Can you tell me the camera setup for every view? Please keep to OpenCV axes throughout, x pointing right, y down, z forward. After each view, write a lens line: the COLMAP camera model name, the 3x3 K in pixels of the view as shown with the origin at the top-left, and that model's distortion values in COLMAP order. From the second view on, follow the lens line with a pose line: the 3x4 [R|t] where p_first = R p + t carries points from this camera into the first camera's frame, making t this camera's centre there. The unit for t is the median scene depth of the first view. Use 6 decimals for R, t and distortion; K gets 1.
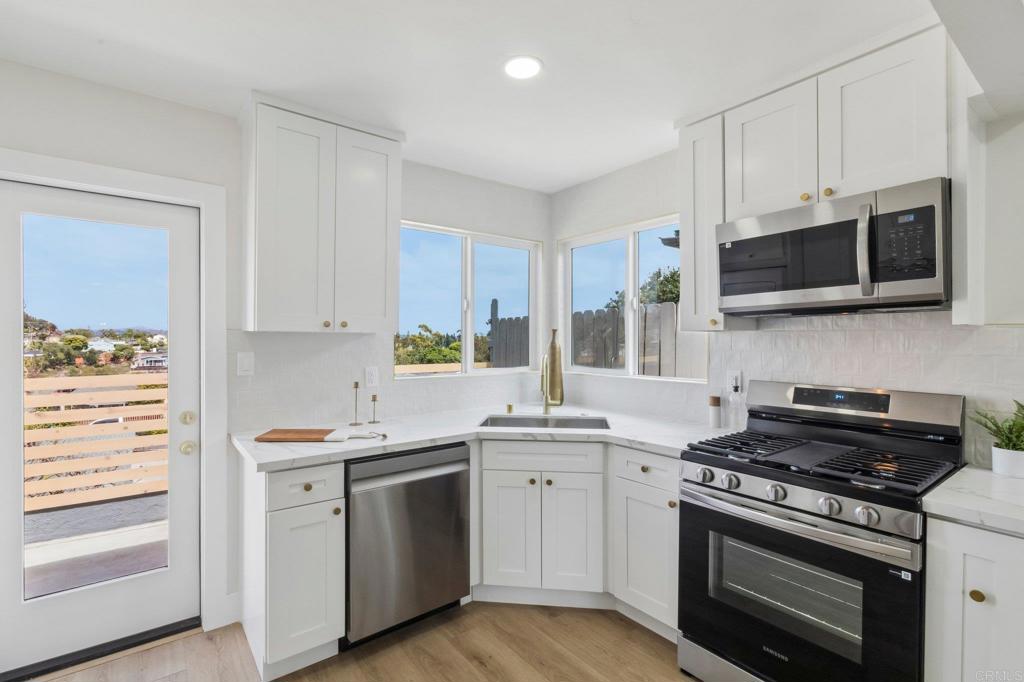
lens RADIAL K [[474.5, 0, 503.9], [0, 474.5, 343.4], [0, 0, 1]] dist [0.000633, 0.000222]
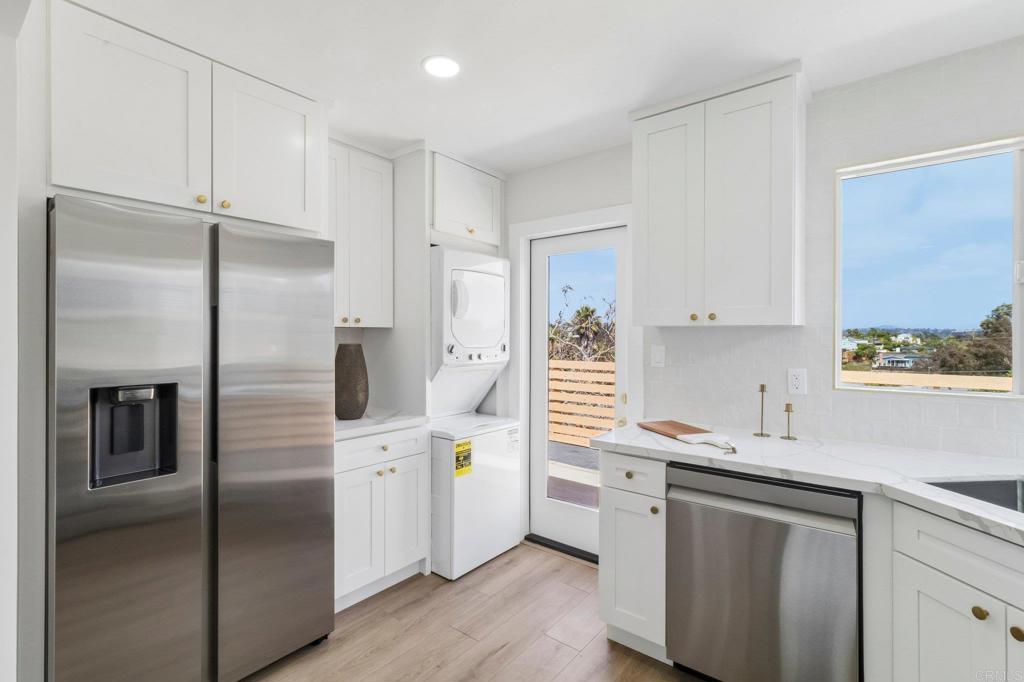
lens RADIAL K [[479.4, 0, 509.5], [0, 479.4, 337.8], [0, 0, 1]] dist [0.000709, 0.000314]
pose [[0.240332, 0.001372, -0.970690, 0.482481], [-0.011421, 0.999934, -0.001415, 0.005704], [0.970623, 0.011426, 0.240332, 0.432186]]
